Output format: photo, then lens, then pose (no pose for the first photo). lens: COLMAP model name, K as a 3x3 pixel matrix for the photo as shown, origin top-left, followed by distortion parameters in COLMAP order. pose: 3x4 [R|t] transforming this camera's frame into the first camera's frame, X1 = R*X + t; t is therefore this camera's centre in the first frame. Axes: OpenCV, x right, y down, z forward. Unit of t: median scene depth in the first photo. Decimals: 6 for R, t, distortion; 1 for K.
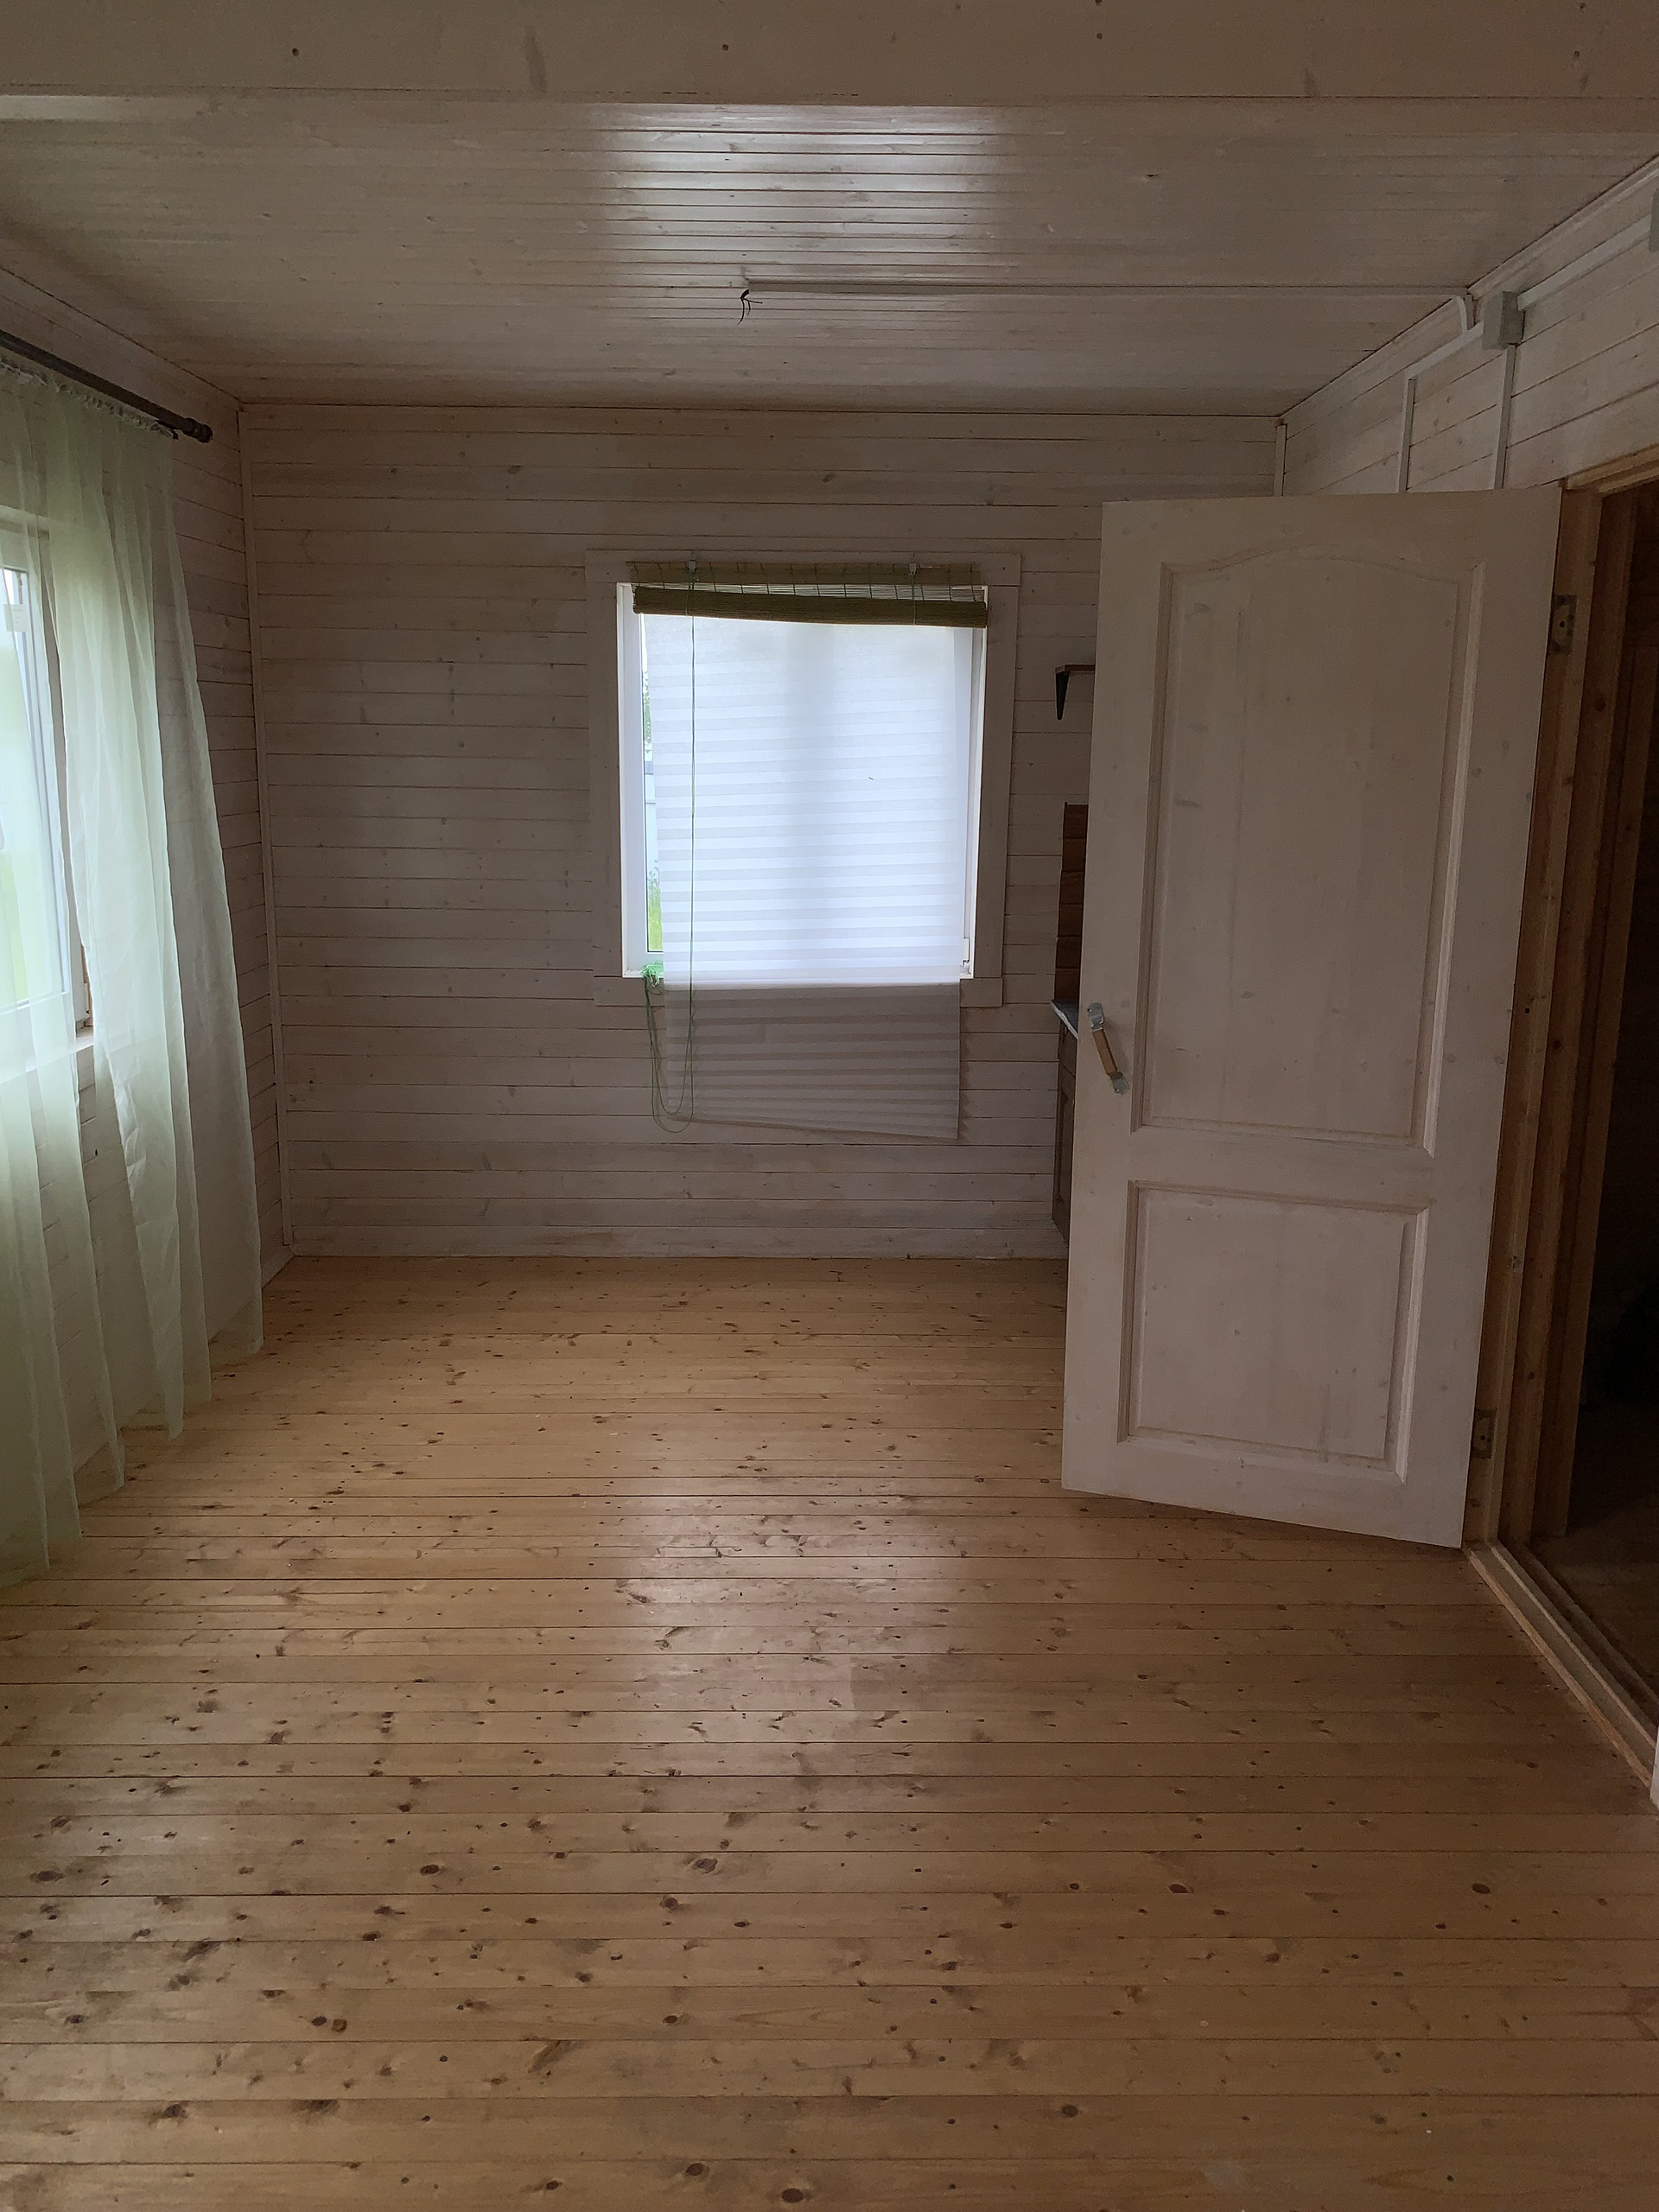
lens RADIAL K [[1706.0, 0, 832.9], [0, 1706.0, 1108.0], [0, 0, 1]] dist [0.062164, -0.062589]
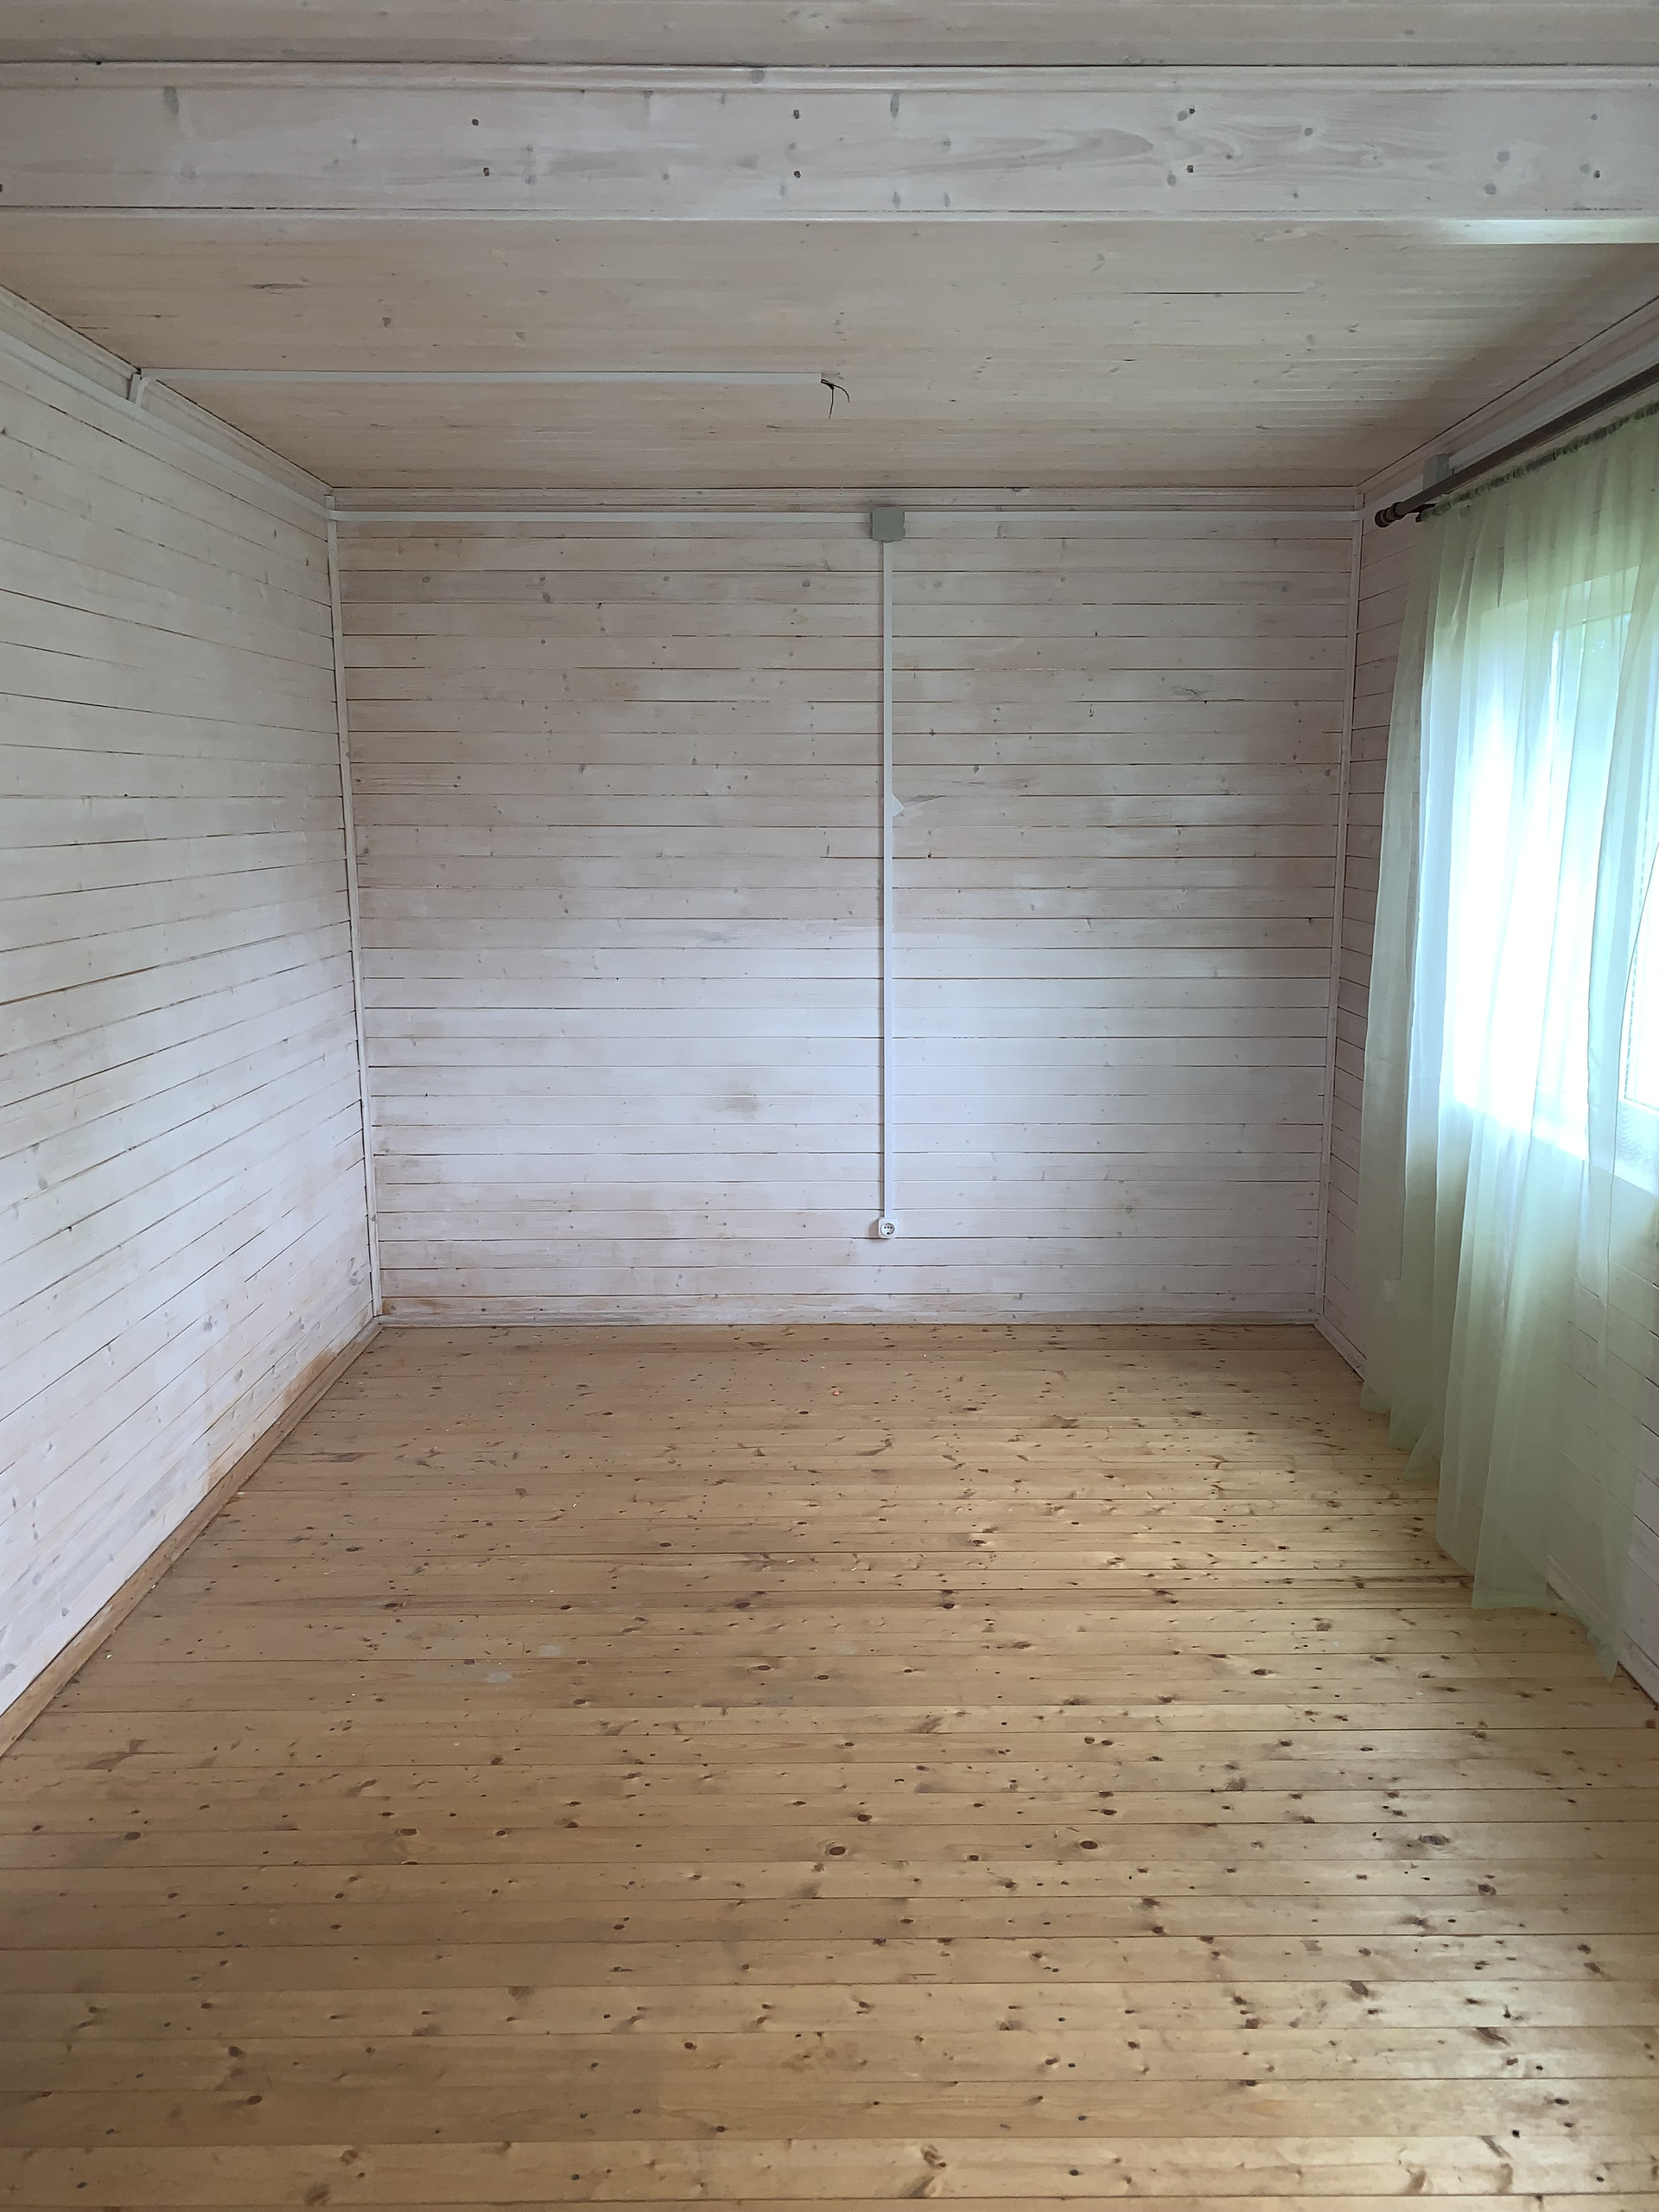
lens RADIAL K [[1706.0, 0, 832.4], [0, 1706.0, 1109.4], [0, 0, 1]] dist [0.062164, -0.062589]
pose [[-0.999957, -0.001648, 0.009122, -0.047667], [0.001946, 0.924796, 0.380458, -0.231624], [-0.009063, 0.380459, -0.924753, 1.063633]]
